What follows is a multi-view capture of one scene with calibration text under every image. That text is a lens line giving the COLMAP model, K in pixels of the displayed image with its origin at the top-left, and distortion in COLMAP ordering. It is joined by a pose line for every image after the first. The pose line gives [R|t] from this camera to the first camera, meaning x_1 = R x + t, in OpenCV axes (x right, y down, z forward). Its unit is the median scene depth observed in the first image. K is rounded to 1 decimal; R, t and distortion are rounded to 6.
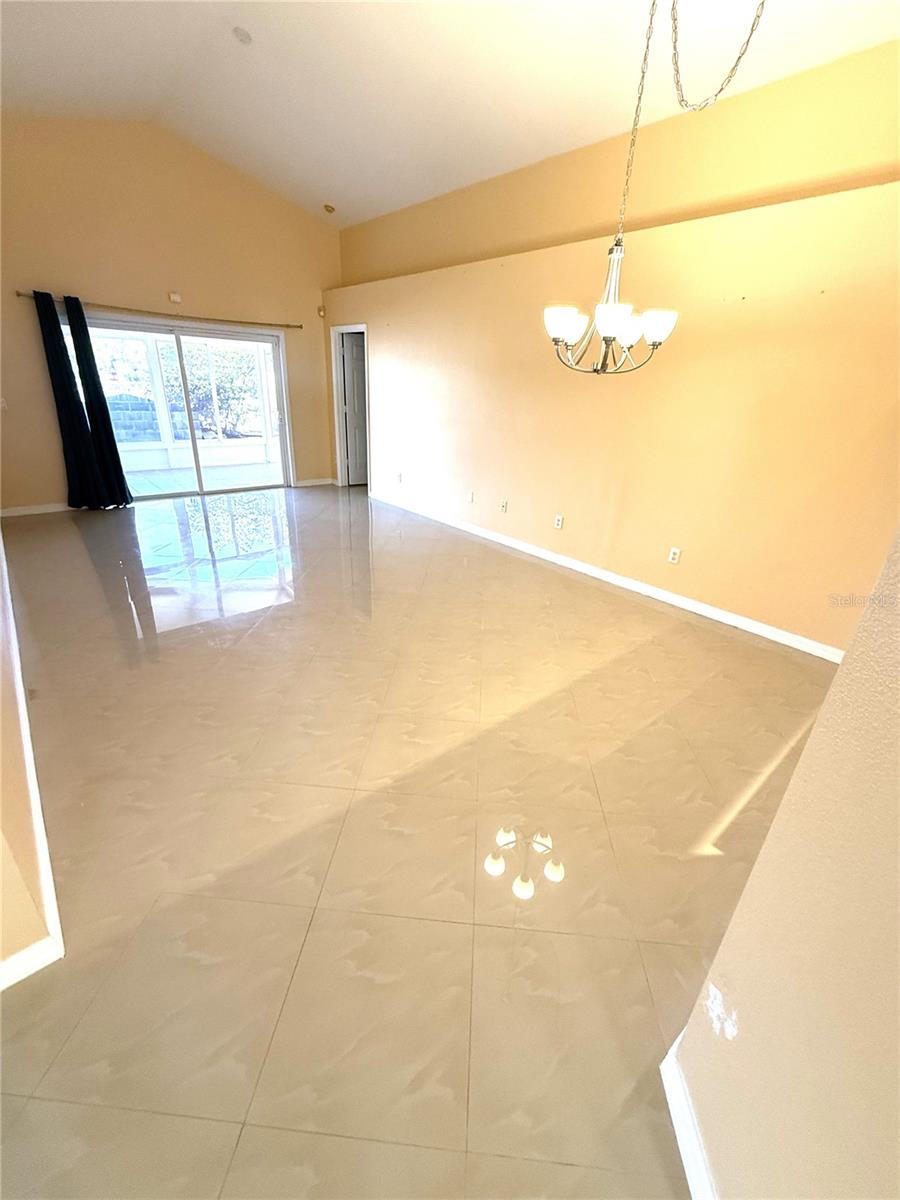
lens RADIAL K [[490.5, 0, 448.0], [0, 490.5, 599.5], [0, 0, 1]] dist [0.002157, -0.000562]
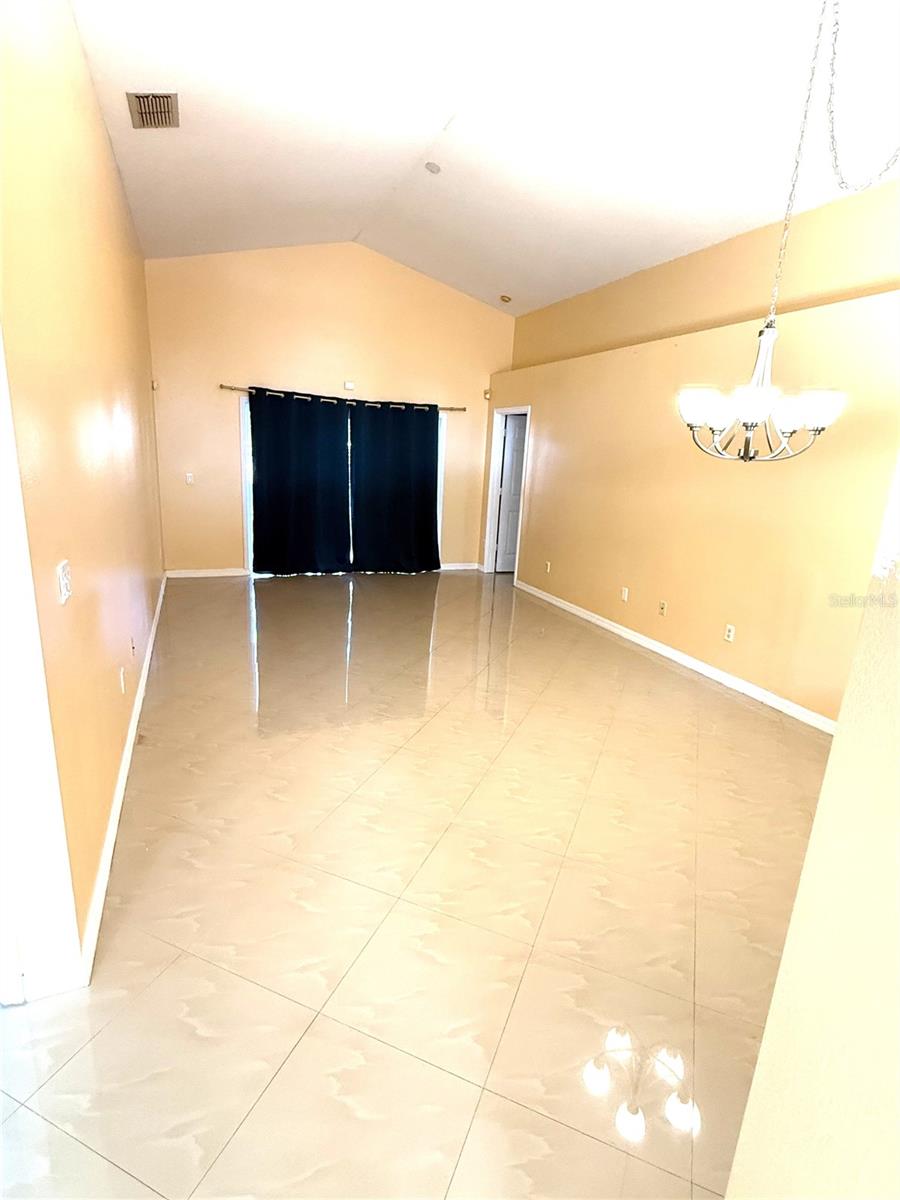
lens RADIAL K [[588.9, 0, 450.7], [0, 588.9, 600.7], [0, 0, 1]] dist [0.005940, -0.000914]
pose [[0.952076, 0.081671, -0.294755, 0.131312], [-0.134950, 0.976985, -0.165193, 0.019184], [0.274480, 0.197053, 0.941186, -0.065386]]
